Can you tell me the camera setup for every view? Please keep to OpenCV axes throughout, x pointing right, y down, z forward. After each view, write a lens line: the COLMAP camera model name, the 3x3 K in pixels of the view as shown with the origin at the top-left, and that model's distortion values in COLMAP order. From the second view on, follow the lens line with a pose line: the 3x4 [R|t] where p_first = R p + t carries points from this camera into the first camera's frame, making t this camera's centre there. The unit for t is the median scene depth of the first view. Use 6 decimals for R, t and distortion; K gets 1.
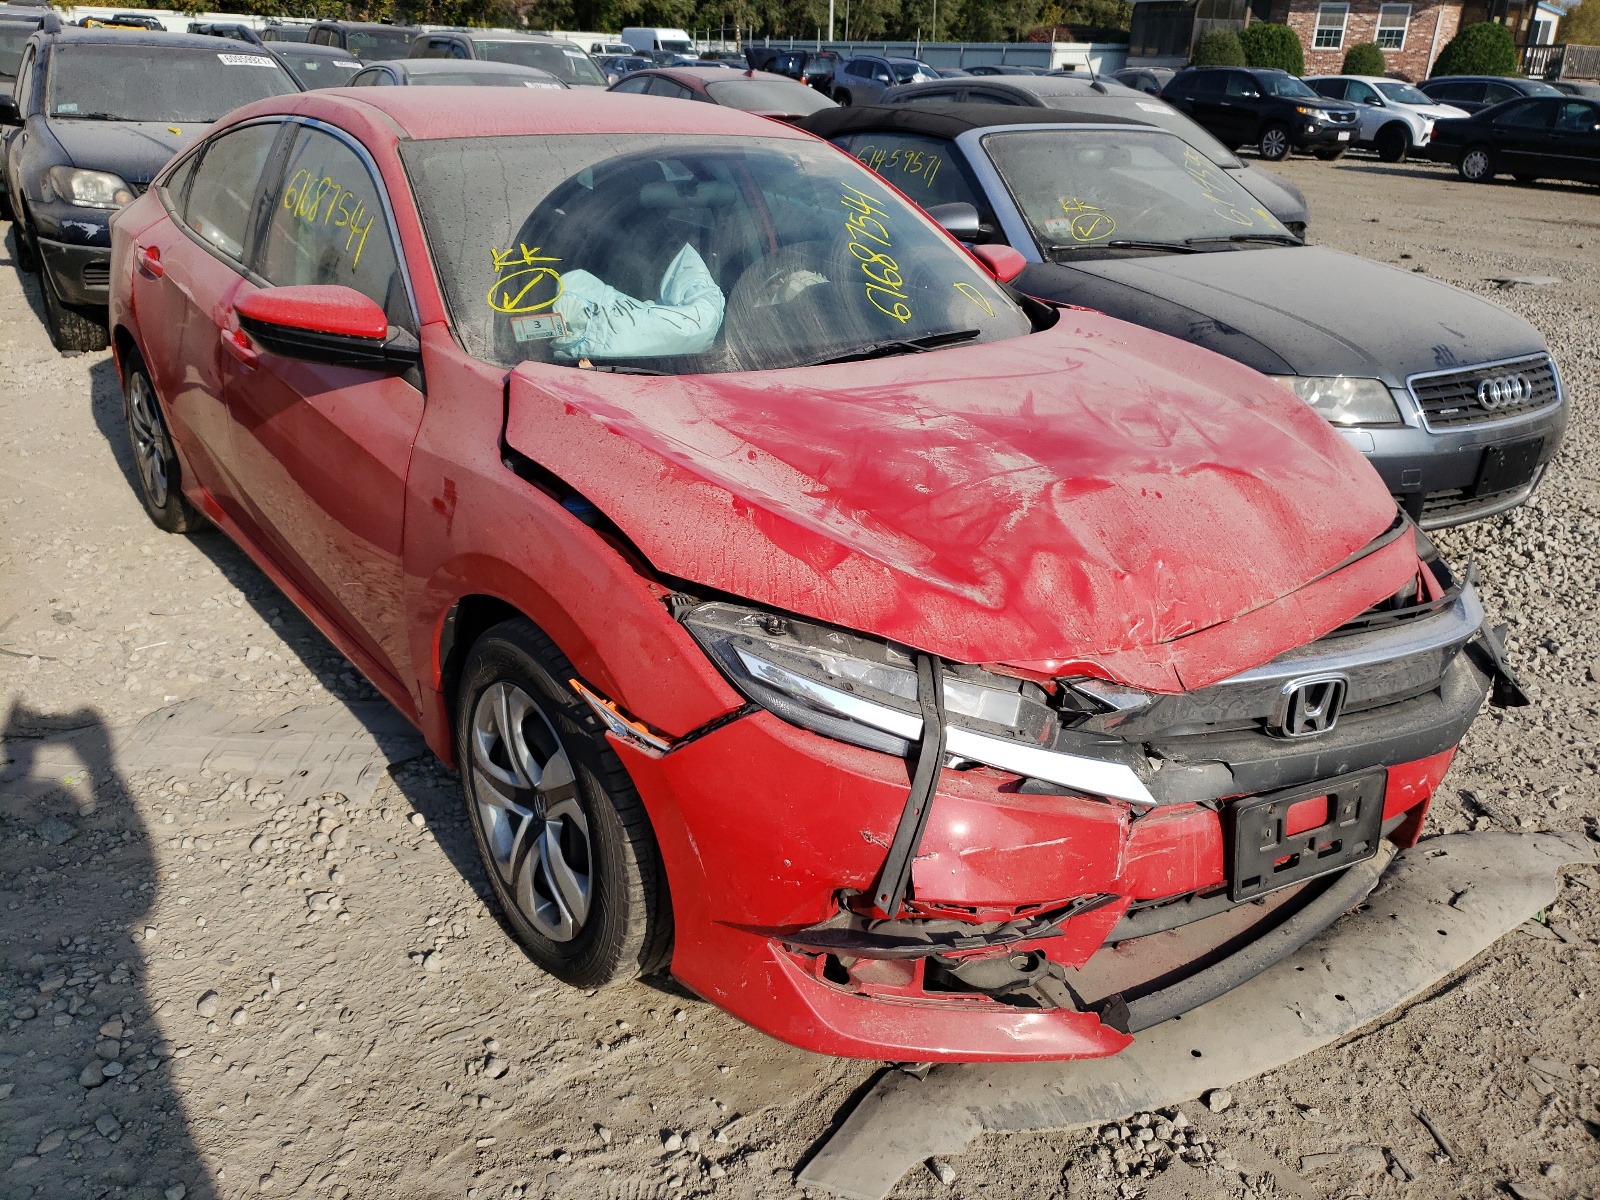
lens RADIAL K [[1202.9, 0, 800.0], [0, 1202.9, 600.0], [0, 0, 1]] dist [-0.005959, -0.002992]
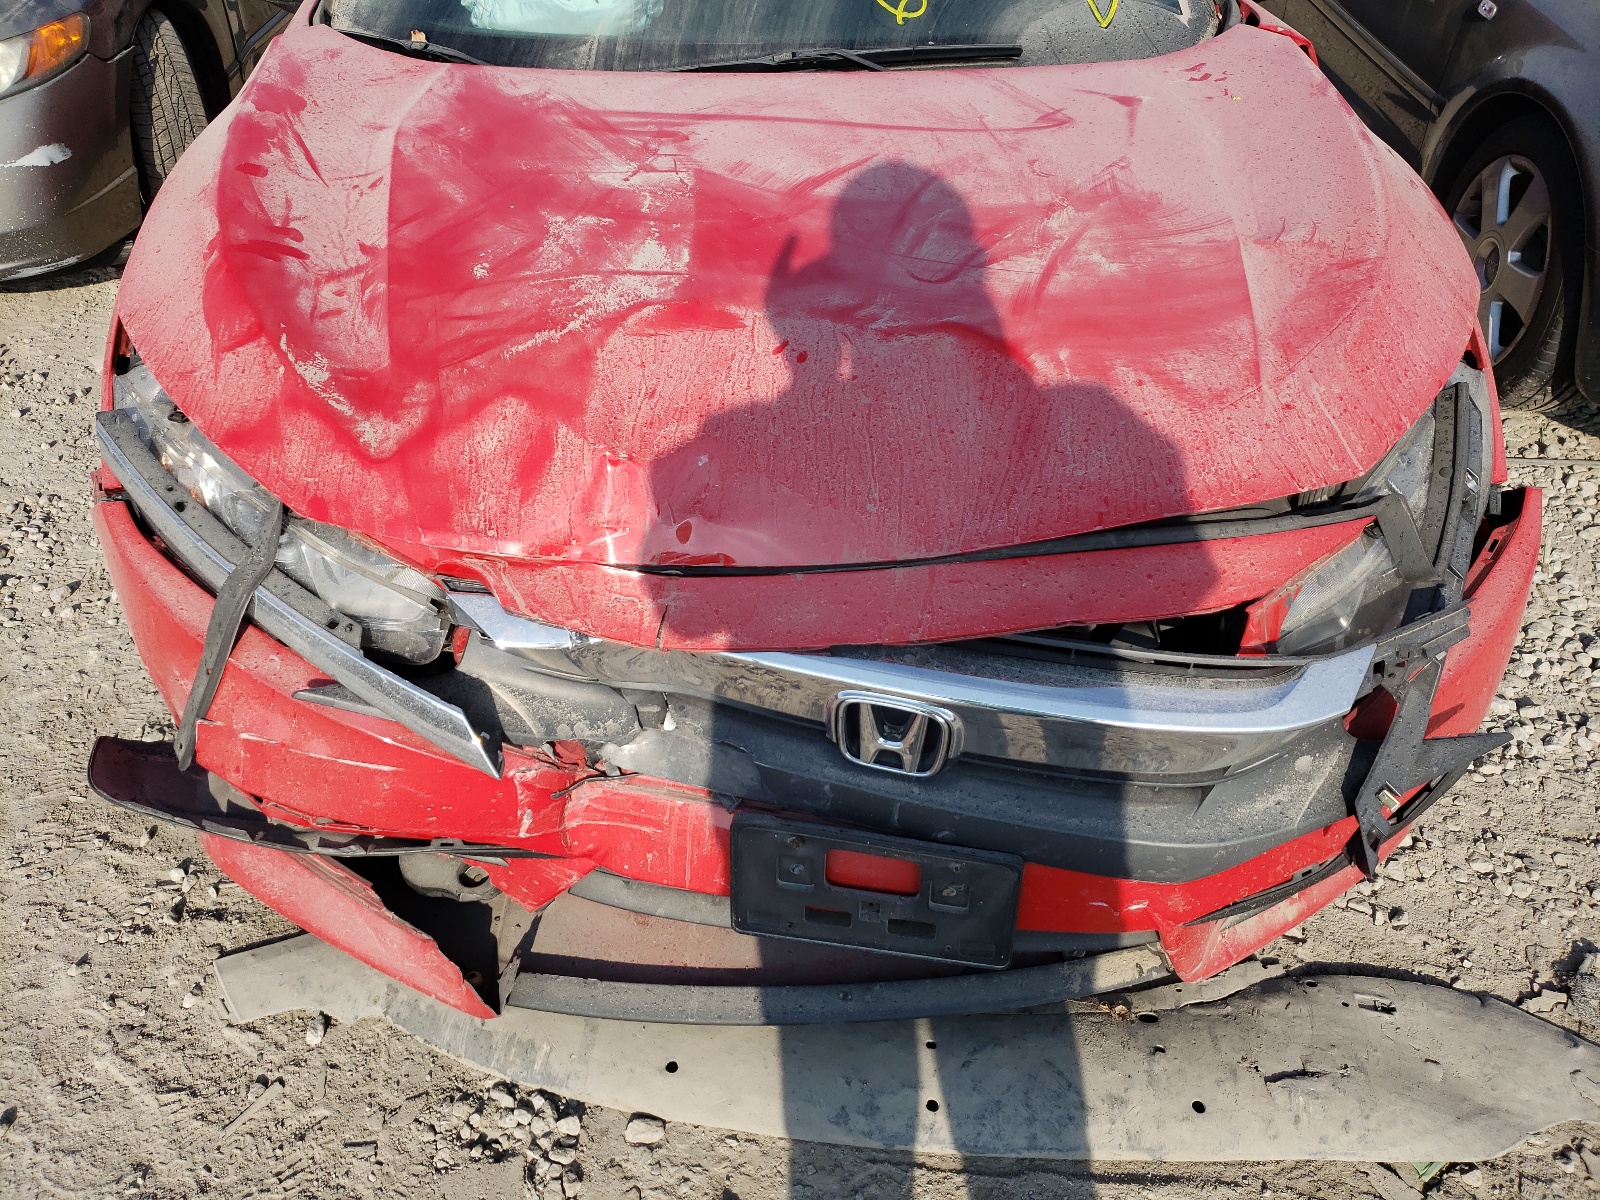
lens RADIAL K [[1200.6, 0, 801.2], [0, 1200.6, 606.2], [0, 0, 1]] dist [0.009406, 0.011703]
pose [[0.825015, 0.341278, -0.450421, 0.659209], [-0.206721, 0.924065, 0.321512, -0.177753], [0.525943, -0.172141, 0.832917, 0.439309]]
